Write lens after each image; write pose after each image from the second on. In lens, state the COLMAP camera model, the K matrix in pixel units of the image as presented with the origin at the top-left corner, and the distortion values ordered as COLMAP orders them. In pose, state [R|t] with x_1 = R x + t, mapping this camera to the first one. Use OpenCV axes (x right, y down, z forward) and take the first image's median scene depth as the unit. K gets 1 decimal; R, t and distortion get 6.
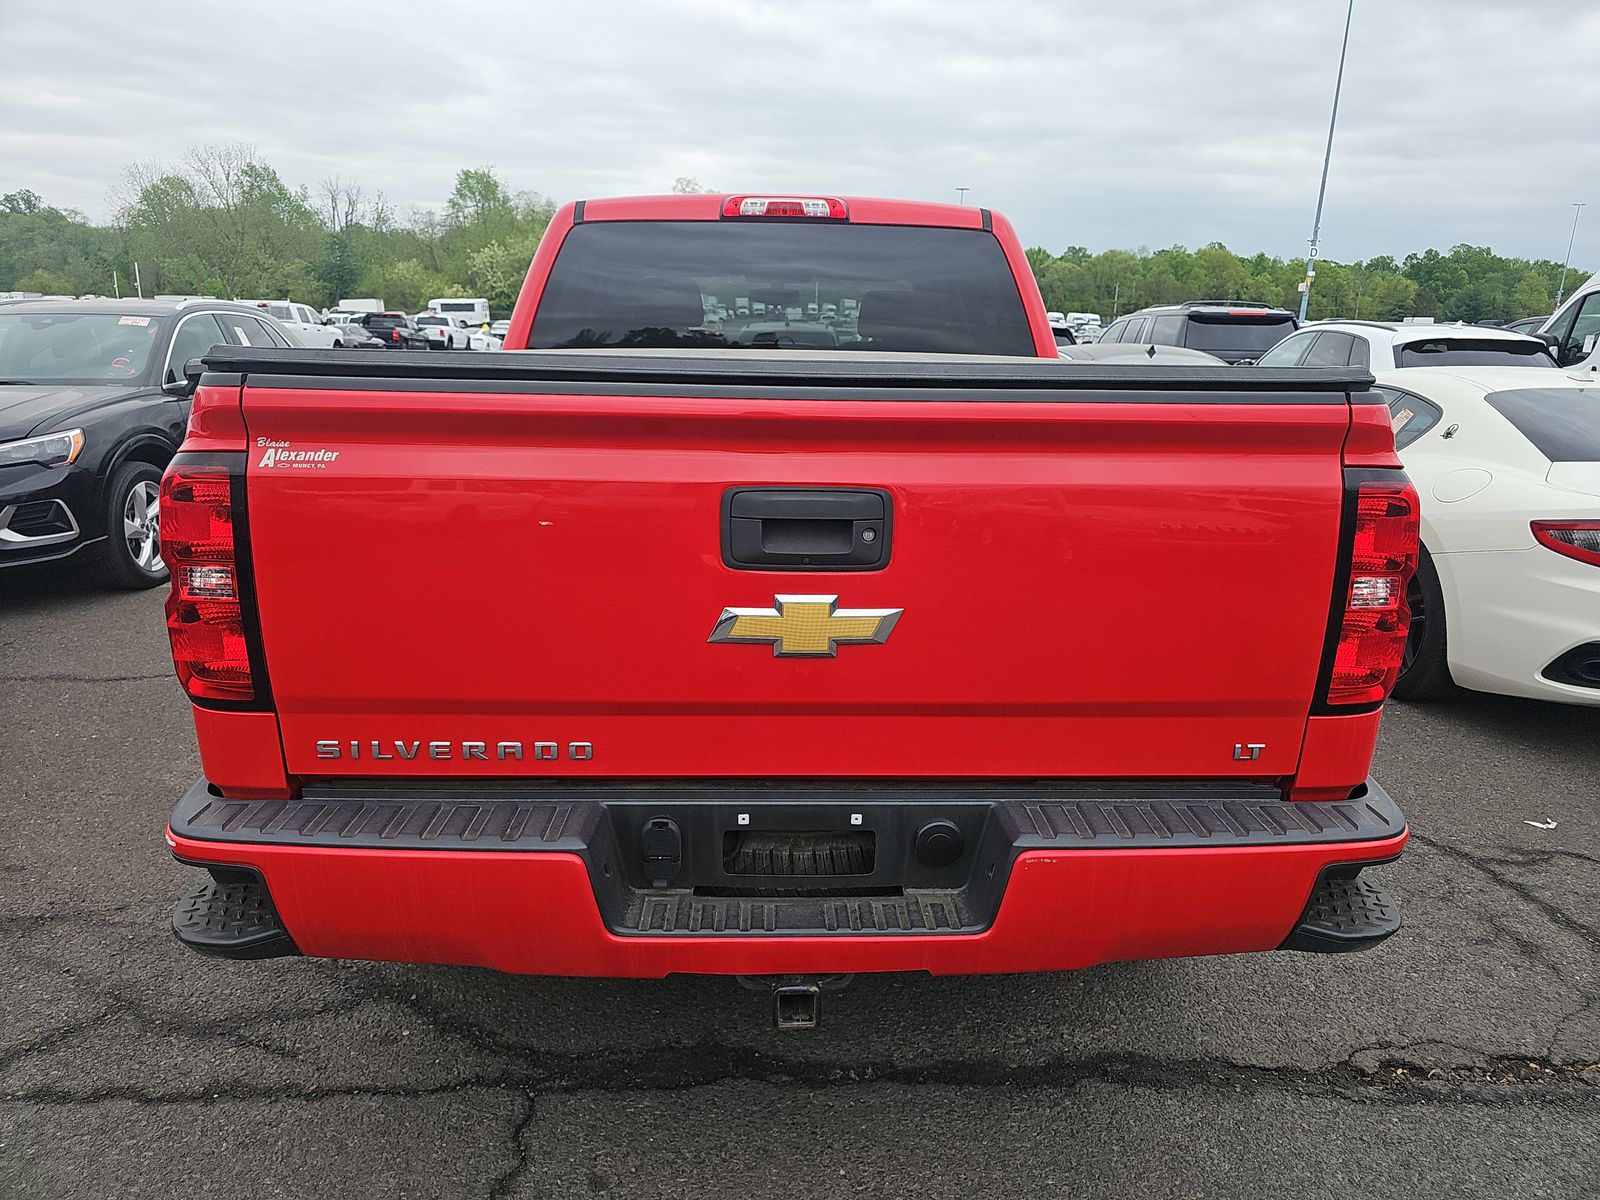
lens RADIAL K [[1046.0, 0, 806.5], [0, 1046.0, 602.8], [0, 0, 1]] dist [0.014996, -0.016728]
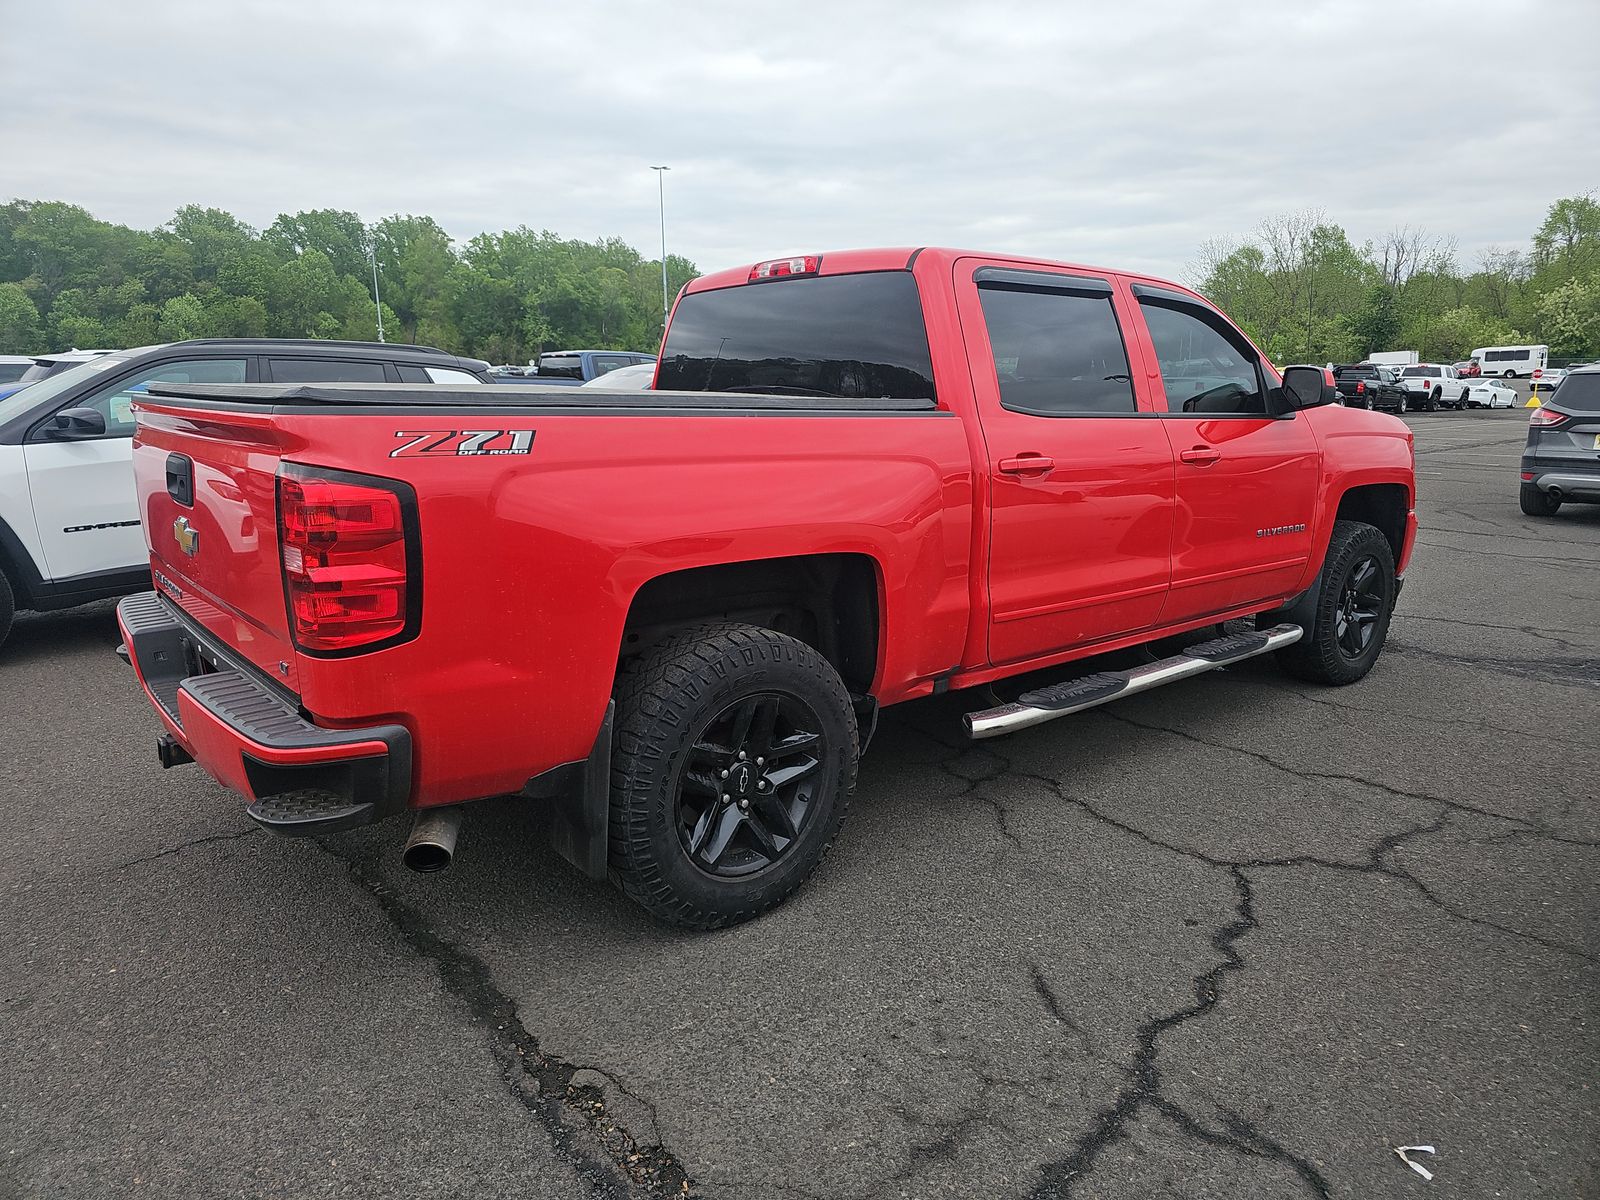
lens RADIAL K [[1046.0, 0, 797.1], [0, 1046.0, 587.8], [0, 0, 1]] dist [0.014996, -0.016728]
pose [[0.613427, 0.132925, -0.778485, 0.659399], [-0.181913, 0.983009, 0.024504, -0.040448], [0.768515, 0.126584, 0.627185, 0.224801]]
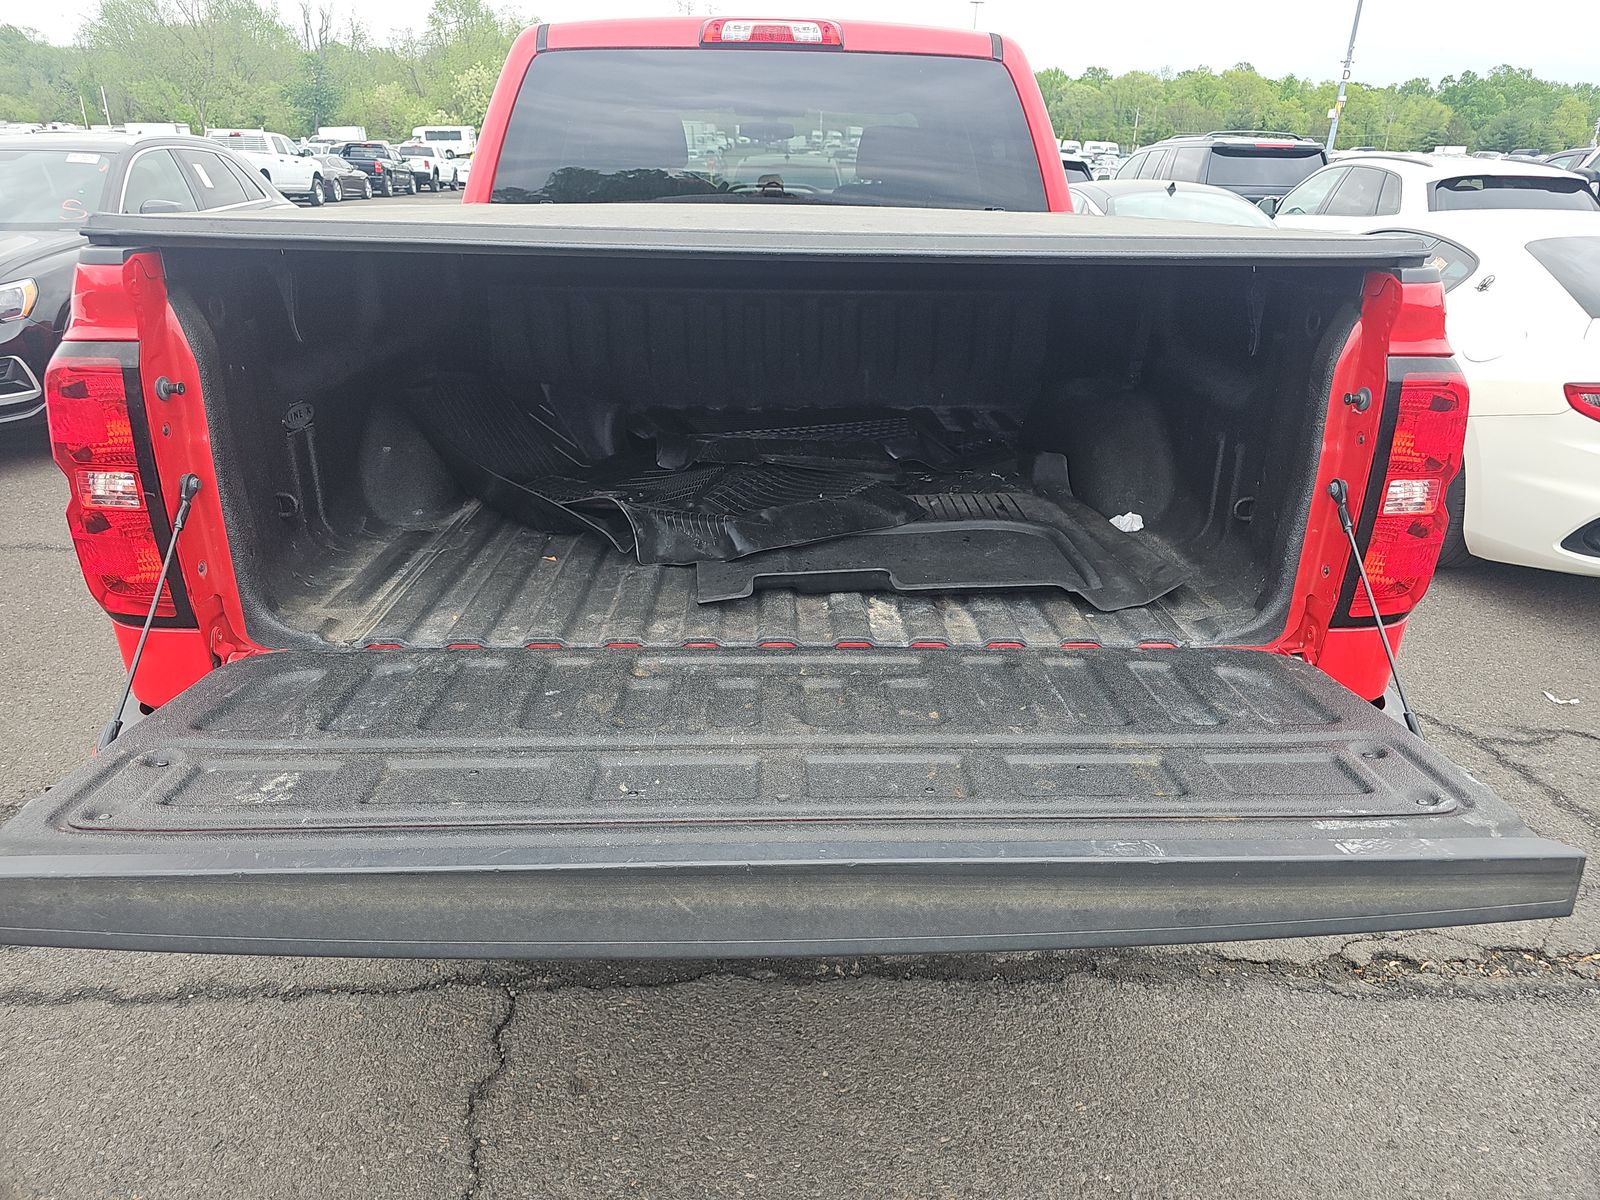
lens RADIAL K [[1046.0, 0, 814.1], [0, 1046.0, 590.2], [0, 0, 1]] dist [0.014996, -0.016728]
pose [[0.999995, -0.001834, 0.002659, 0.008731], [0.001460, 0.990945, 0.134257, -0.017062], [-0.002881, -0.134253, 0.990943, 0.032281]]
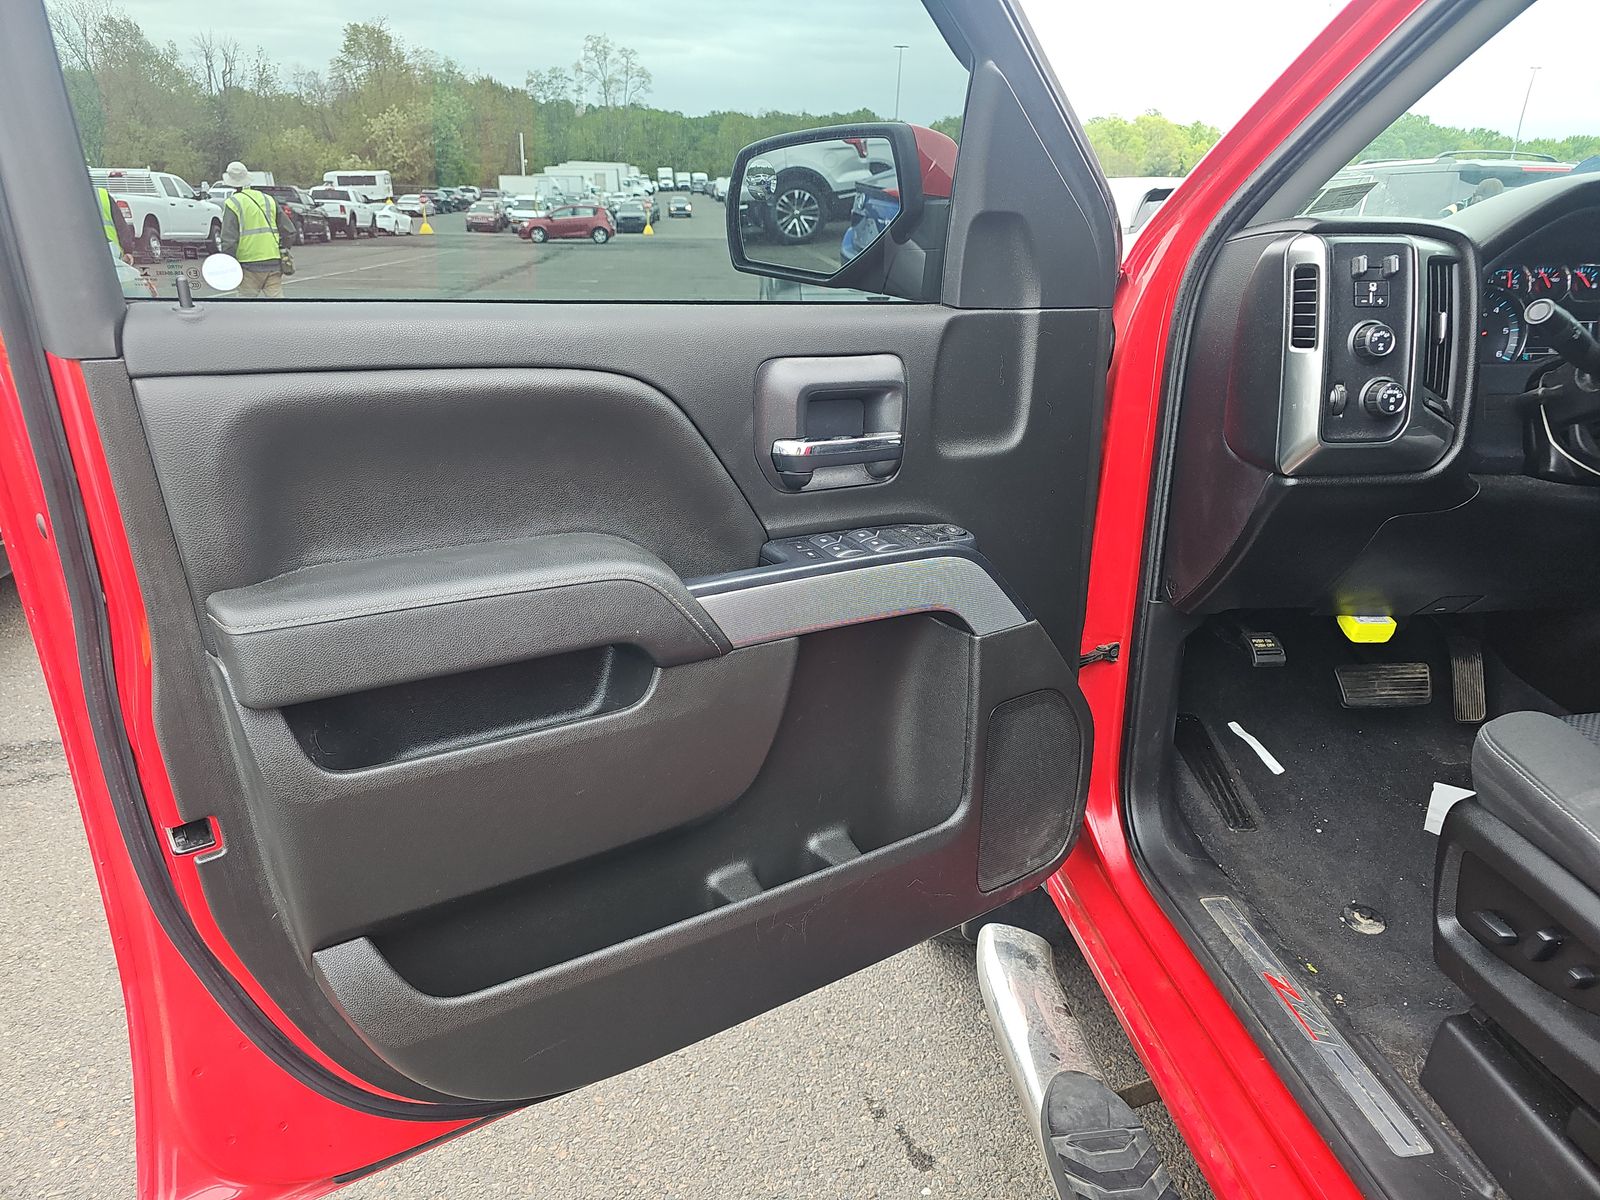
lens RADIAL K [[1046.0, 0, 810.3], [0, 1046.0, 616.0], [0, 0, 1]] dist [0.014996, -0.016728]
pose [[0.997500, -0.030545, 0.063720, -0.315734], [0.022728, 0.992515, 0.119988, -0.211891], [-0.066908, -0.118240, 0.990728, 0.851938]]
